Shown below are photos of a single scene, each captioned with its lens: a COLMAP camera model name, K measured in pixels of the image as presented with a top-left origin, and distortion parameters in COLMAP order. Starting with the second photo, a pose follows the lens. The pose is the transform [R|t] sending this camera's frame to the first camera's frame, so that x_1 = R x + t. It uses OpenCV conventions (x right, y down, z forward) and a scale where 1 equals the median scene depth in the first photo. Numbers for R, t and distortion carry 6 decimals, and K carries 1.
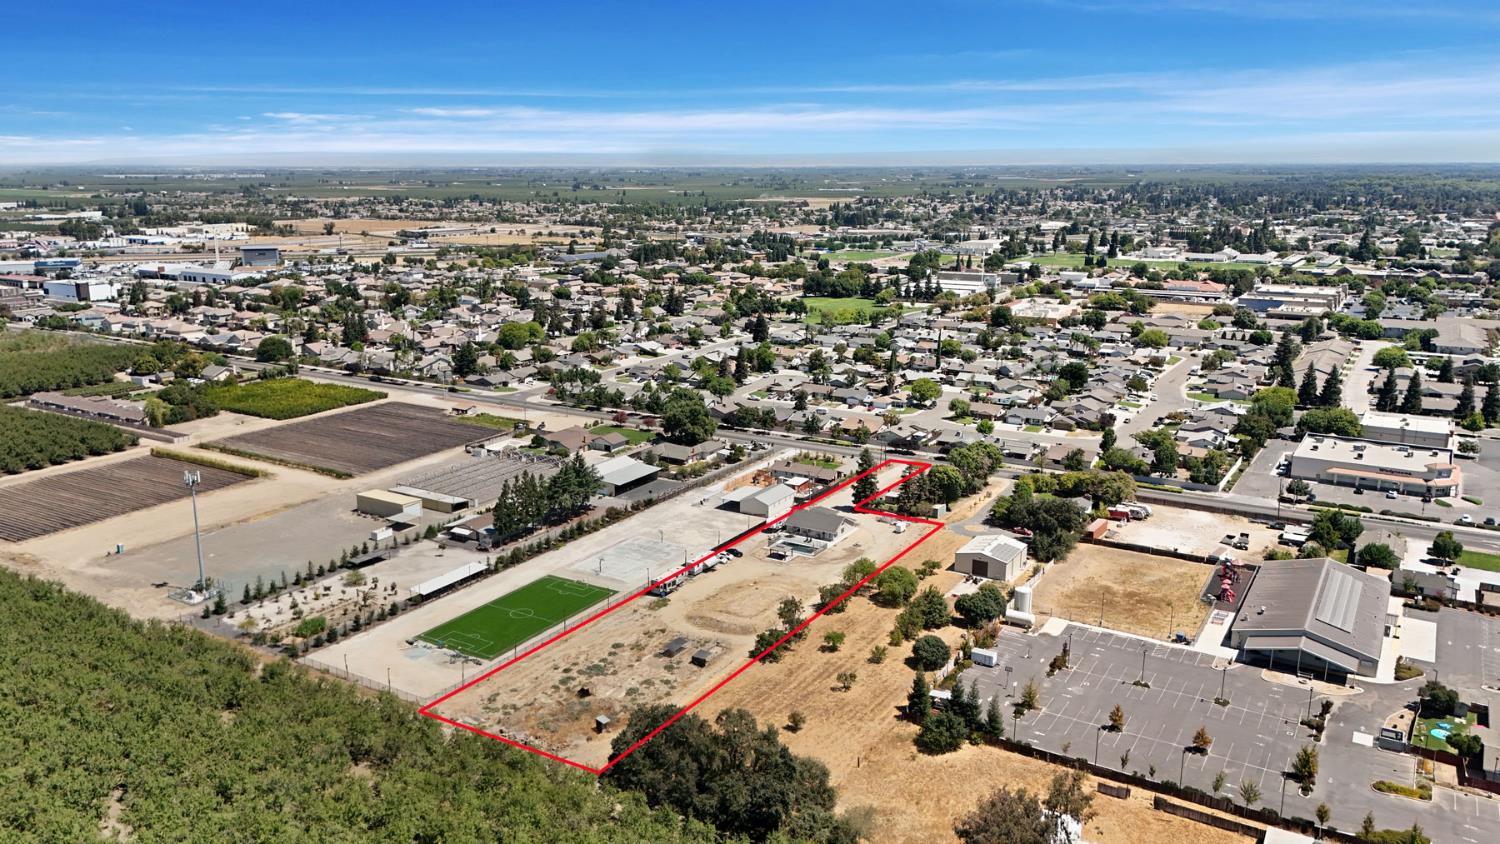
lens RADIAL K [[1092.3, 0, 750.0], [0, 1092.3, 422.0], [0, 0, 1]] dist [0.086115, -0.081931]
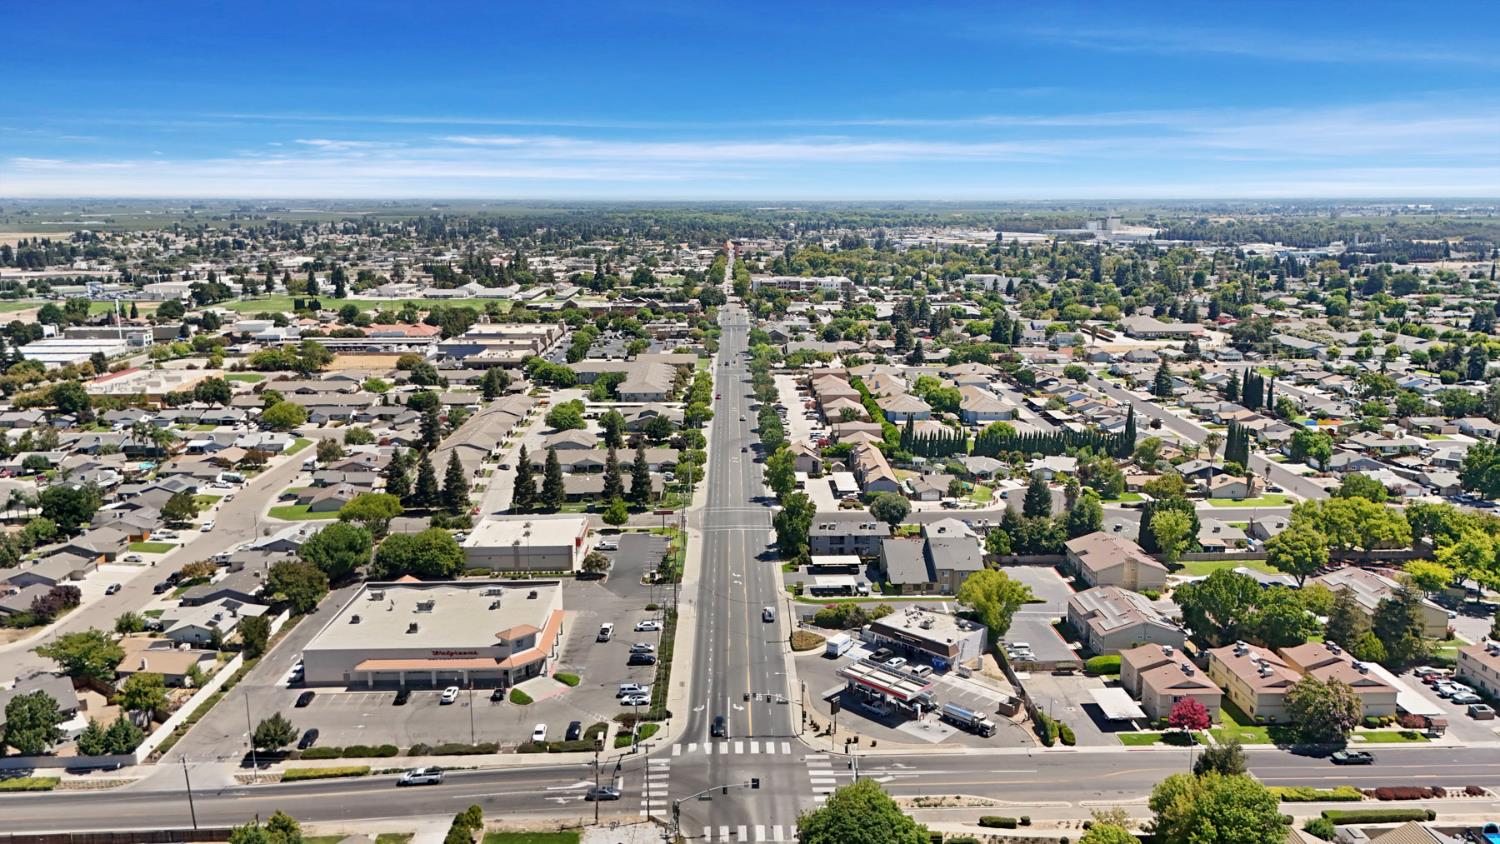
lens RADIAL K [[1092.3, 0, 750.0], [0, 1092.3, 422.0], [0, 0, 1]] dist [0.086115, -0.081931]
pose [[0.836790, -0.109634, 0.536436, 0.336692], [0.125784, 0.992036, 0.006535, -0.054227], [-0.532880, 0.062007, 0.843916, 0.328179]]
